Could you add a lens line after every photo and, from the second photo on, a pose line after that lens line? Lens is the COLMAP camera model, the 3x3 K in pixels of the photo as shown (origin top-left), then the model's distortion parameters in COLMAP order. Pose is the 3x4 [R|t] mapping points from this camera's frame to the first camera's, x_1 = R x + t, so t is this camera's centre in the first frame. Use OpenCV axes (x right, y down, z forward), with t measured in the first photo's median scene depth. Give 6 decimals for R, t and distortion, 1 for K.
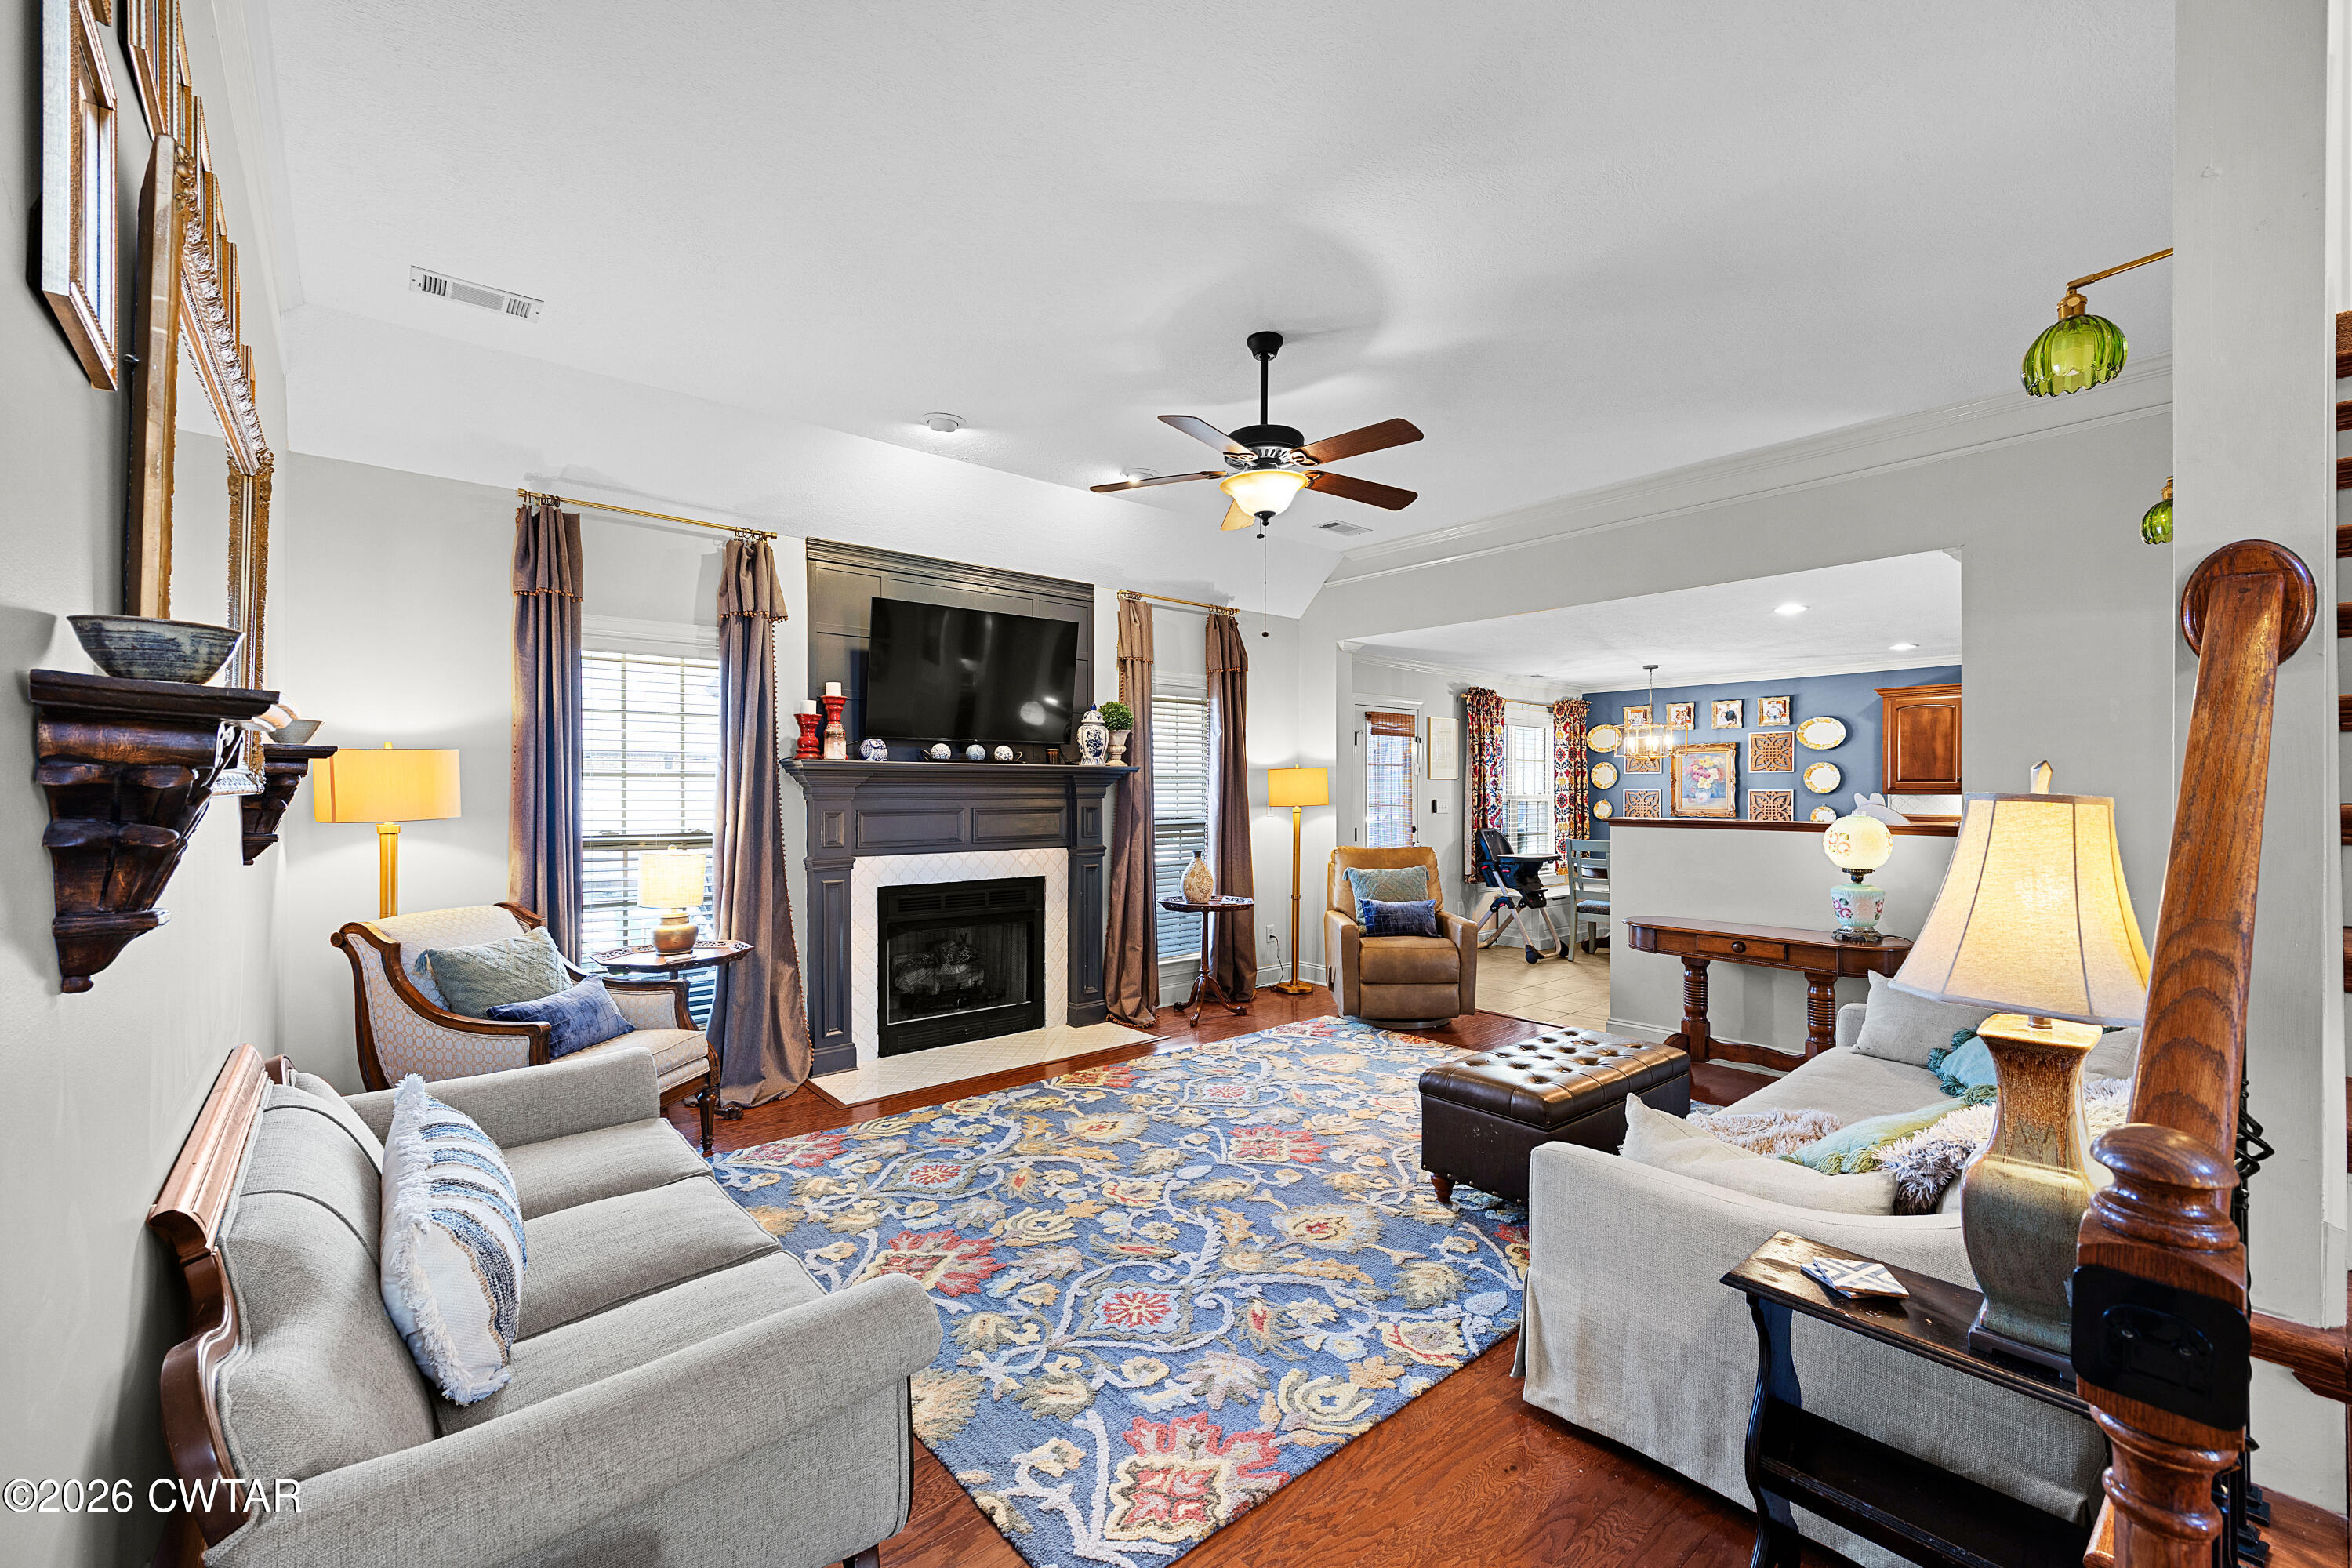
lens RADIAL K [[973.1, 0, 1183.1], [0, 973.1, 795.9], [0, 0, 1]] dist [-0.004222, 0.004140]
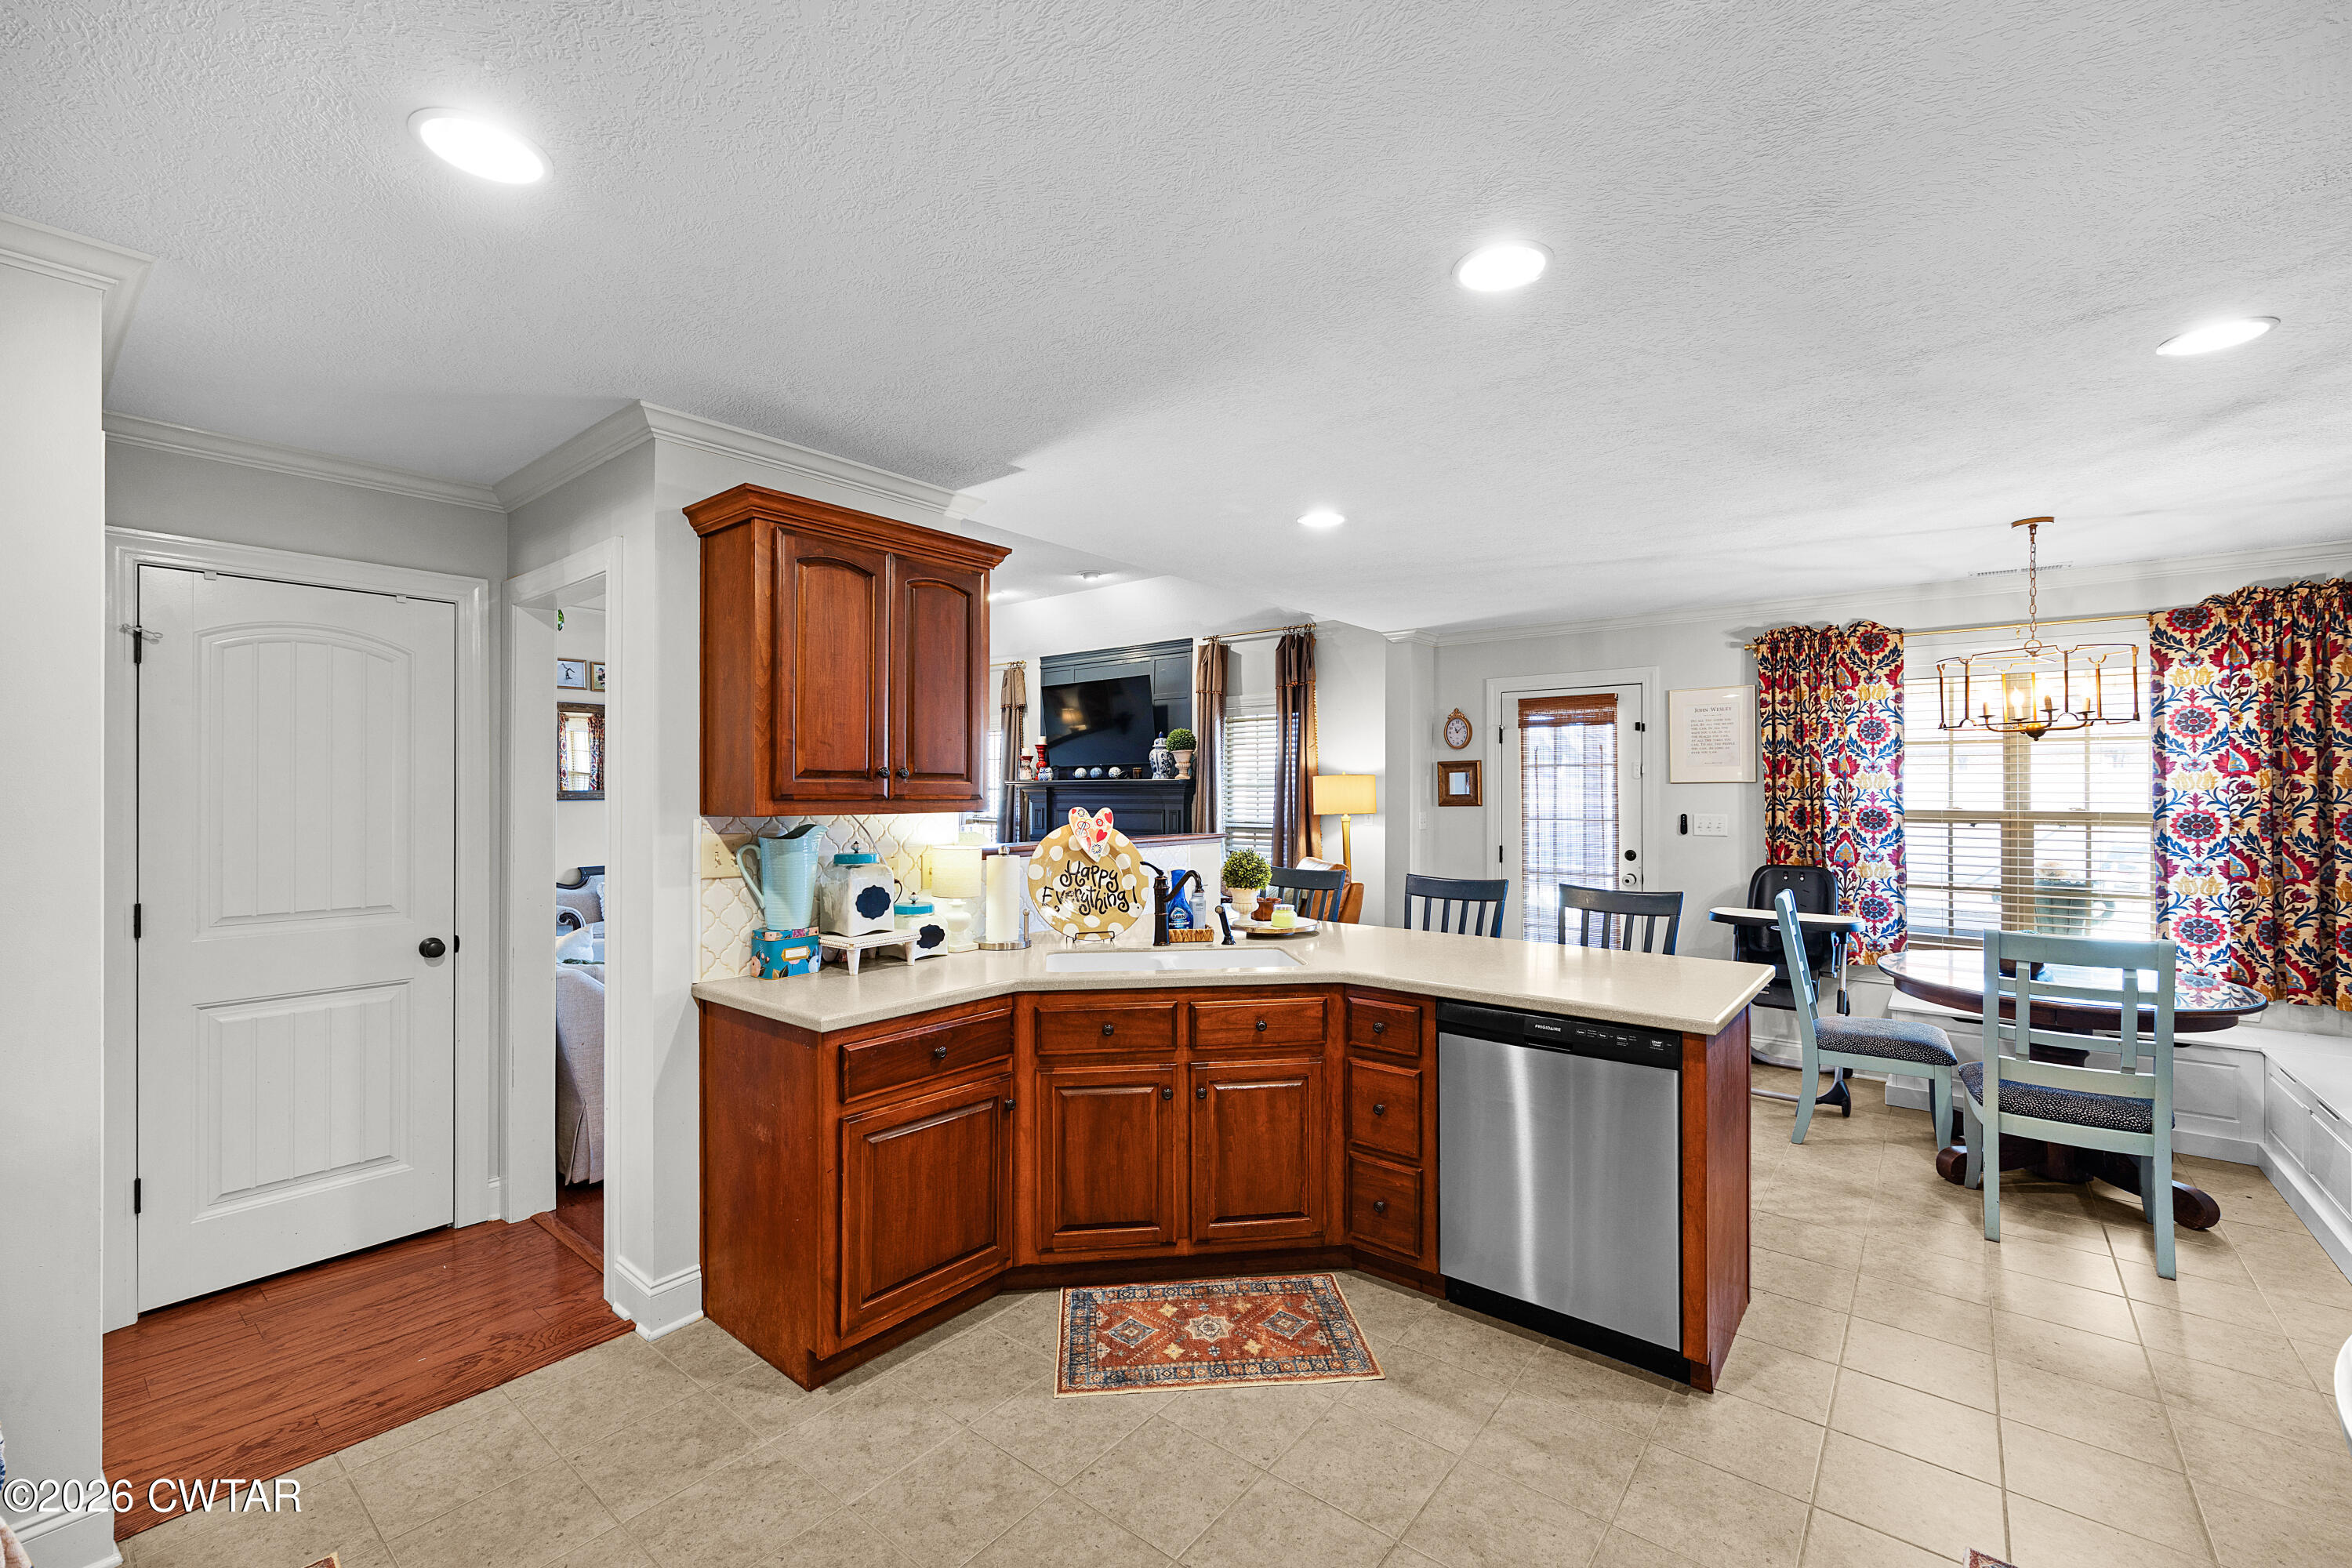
lens RADIAL K [[973.1, 0, 1179.2], [0, 973.1, 789.5], [0, 0, 1]] dist [-0.004222, 0.004140]
pose [[0.177980, -0.002261, -0.984031, 1.443609], [-0.005565, 0.999979, -0.003304, -0.014951], [0.984018, 0.006064, 0.177964, 0.930768]]
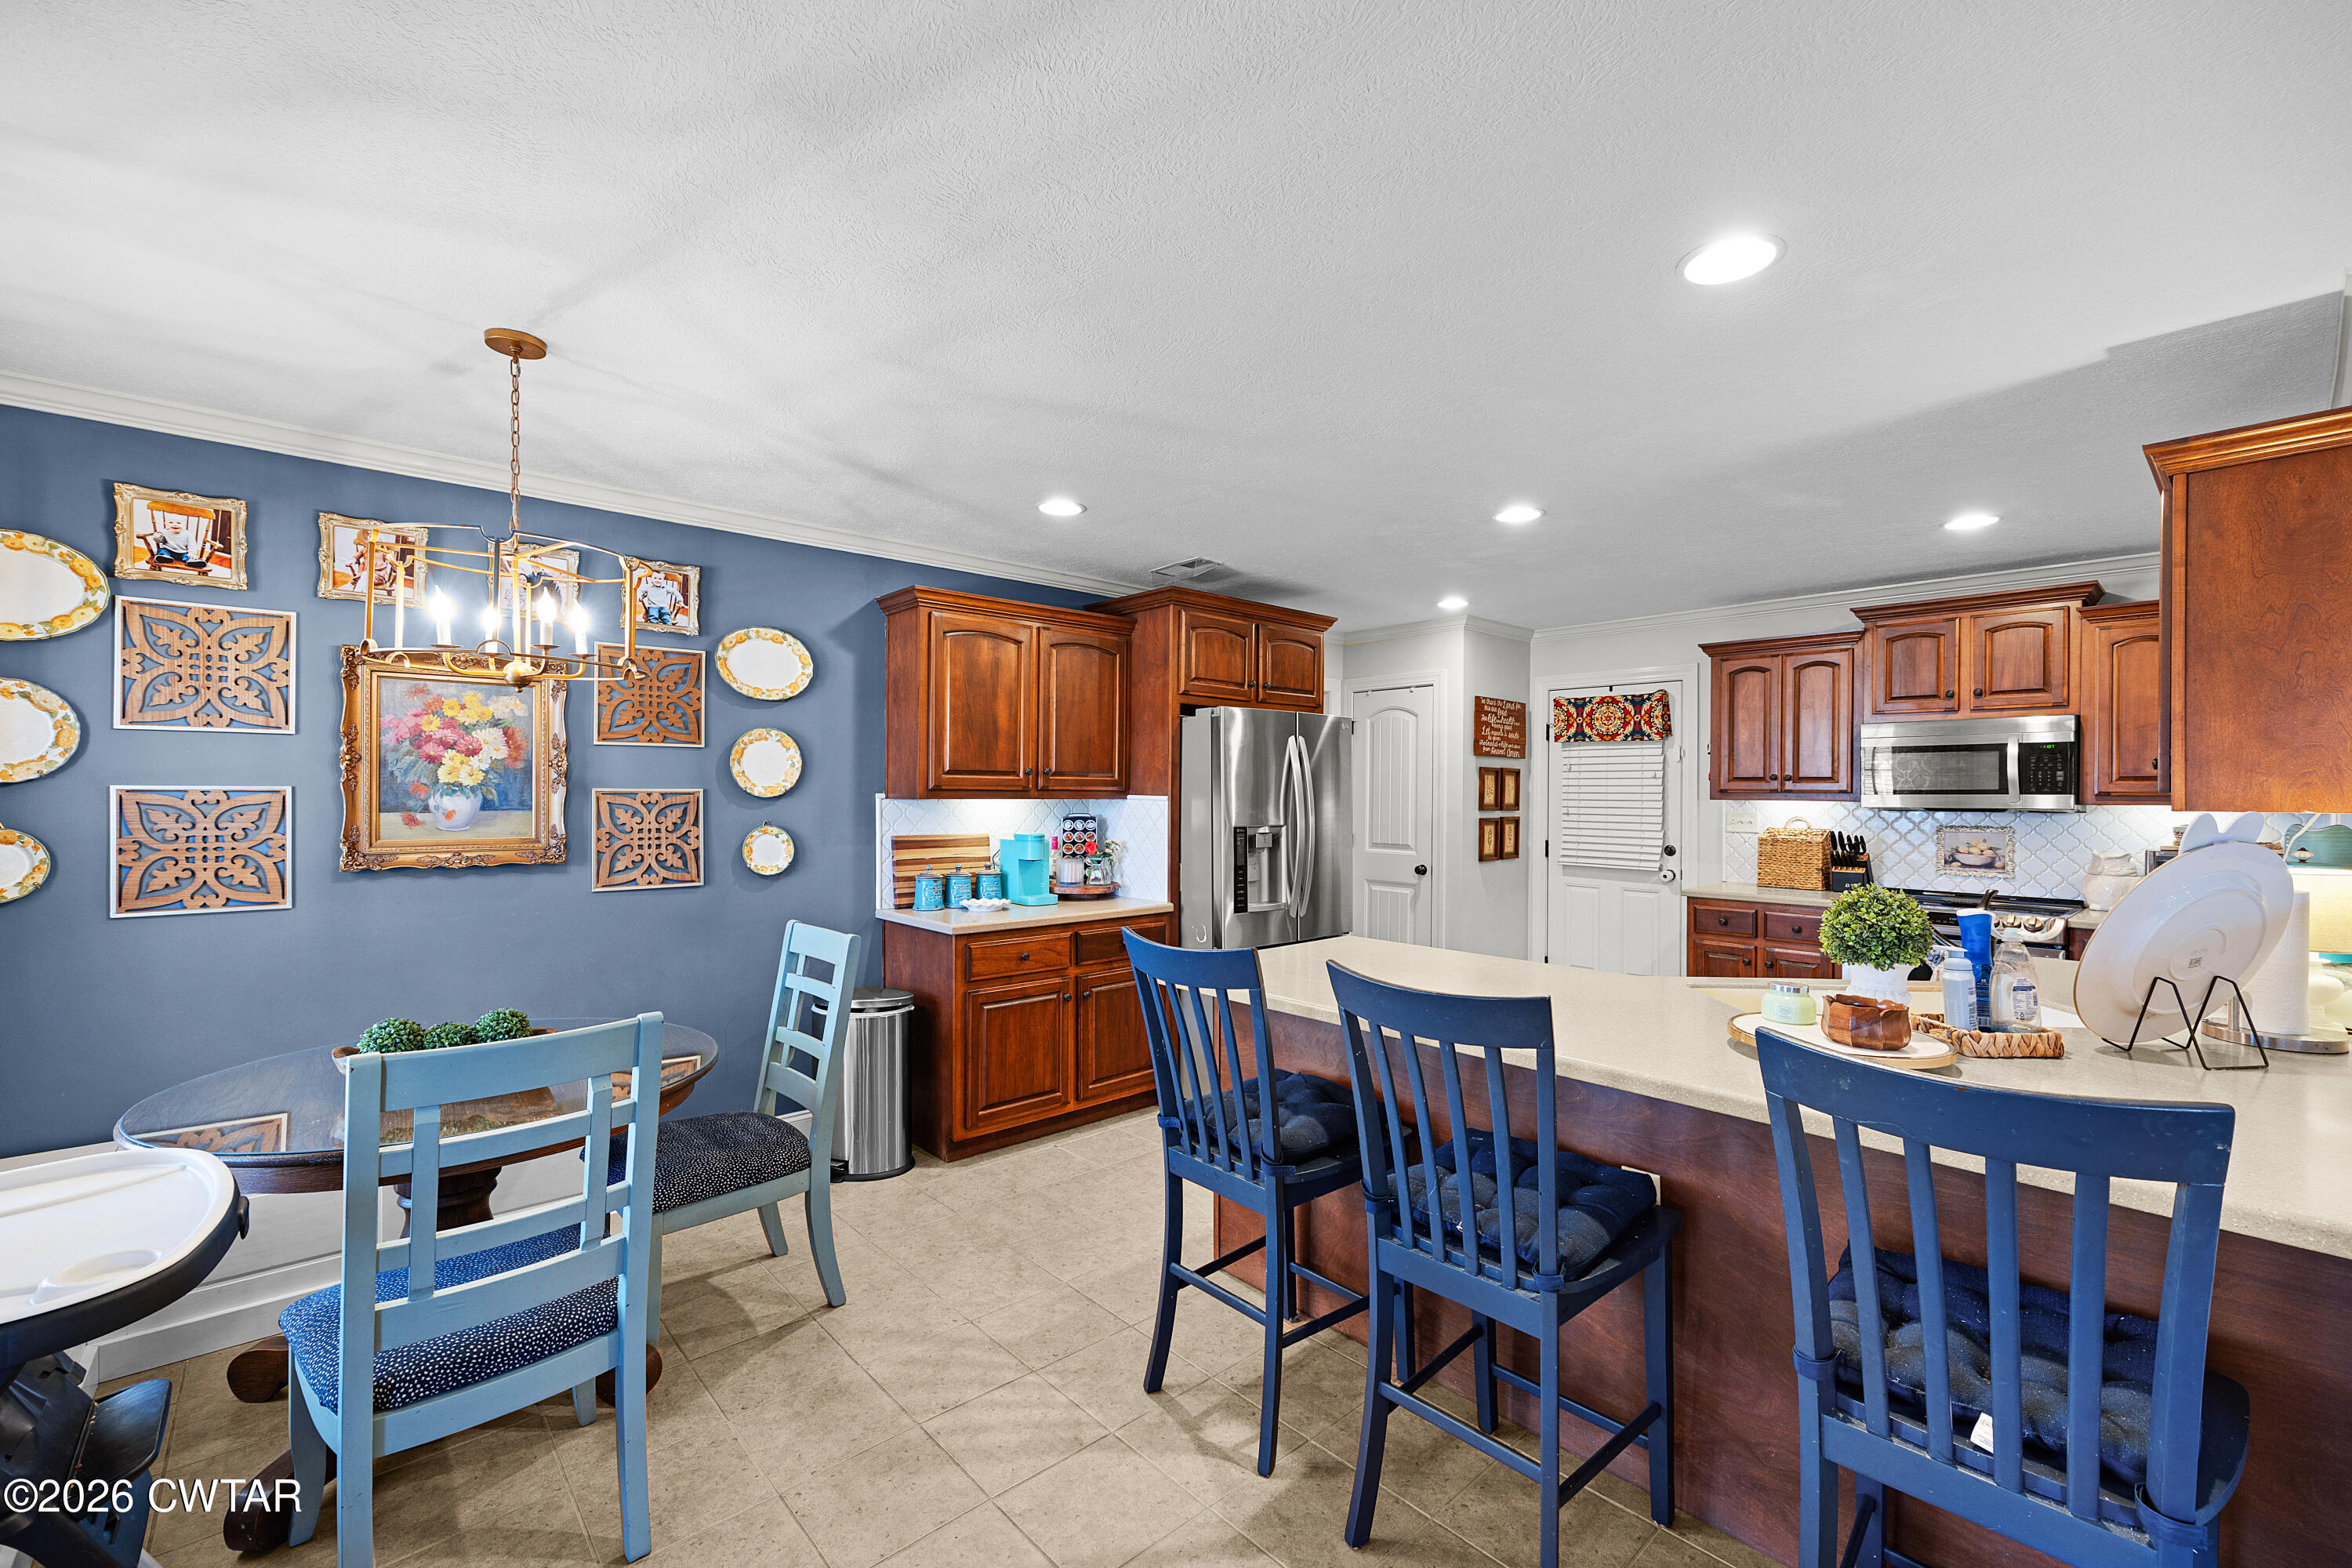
lens RADIAL K [[973.1, 0, 1180.8], [0, 973.1, 791.0], [0, 0, 1]] dist [-0.004222, 0.004140]
pose [[-0.026867, -0.002886, 0.999635, 0.344601], [-0.000528, 0.999996, 0.002873, -0.012054], [-0.999639, -0.000451, -0.026869, 1.401715]]
